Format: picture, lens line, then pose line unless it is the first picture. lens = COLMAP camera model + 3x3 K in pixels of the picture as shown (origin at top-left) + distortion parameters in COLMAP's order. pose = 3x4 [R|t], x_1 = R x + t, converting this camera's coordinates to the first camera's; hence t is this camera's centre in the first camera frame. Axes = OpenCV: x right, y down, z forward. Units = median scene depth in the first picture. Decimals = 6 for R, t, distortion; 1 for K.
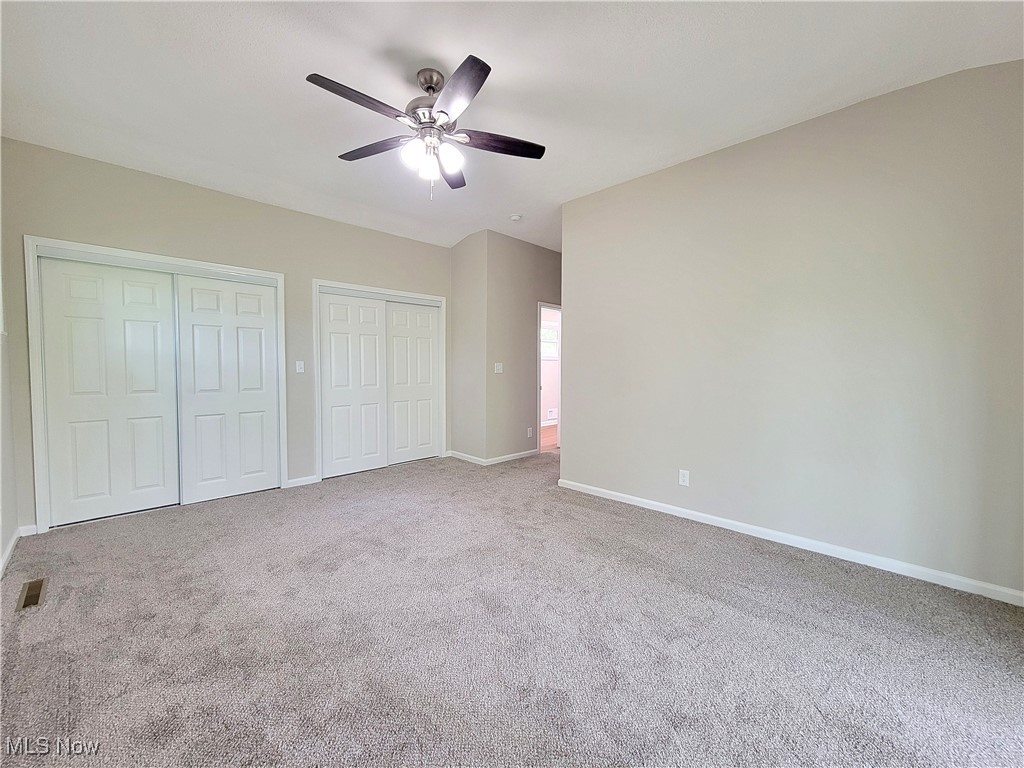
lens RADIAL K [[418.7, 0, 517.6], [0, 418.7, 381.6], [0, 0, 1]] dist [0.004876, -0.002414]
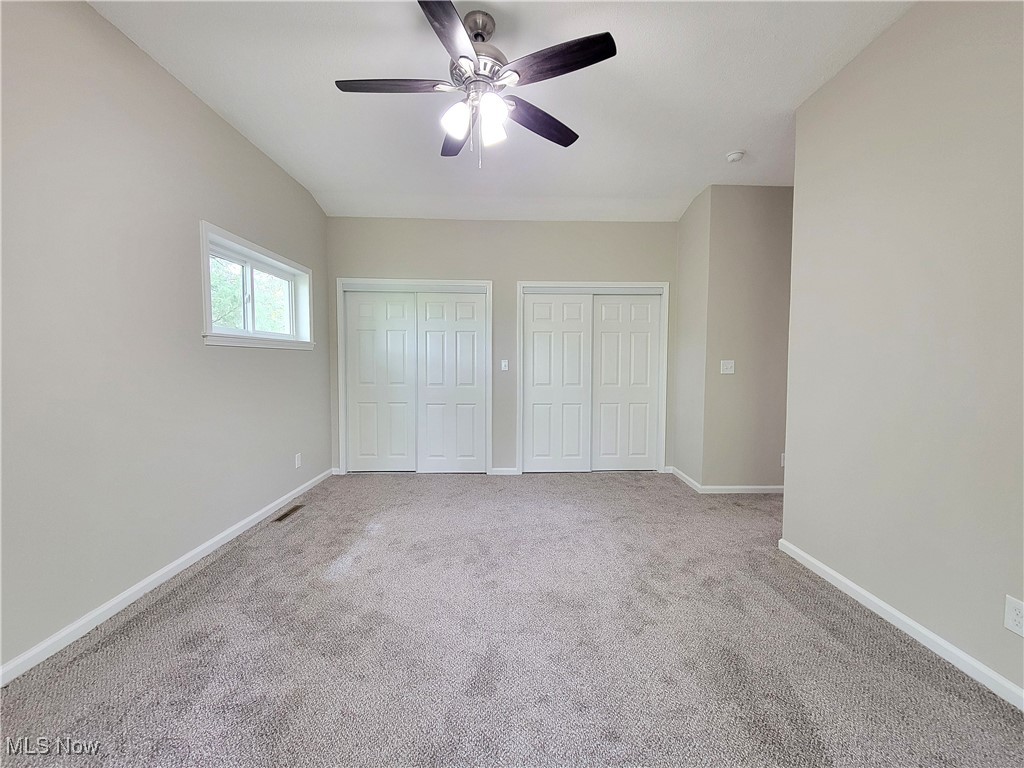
lens RADIAL K [[418.7, 0, 517.6], [0, 418.7, 381.6], [0, 0, 1]] dist [0.004876, -0.002414]
pose [[0.718988, 0.029087, -0.694414, 0.284989], [-0.027421, 0.999533, 0.013477, -0.009104], [0.694481, 0.009352, 0.719450, 0.280324]]
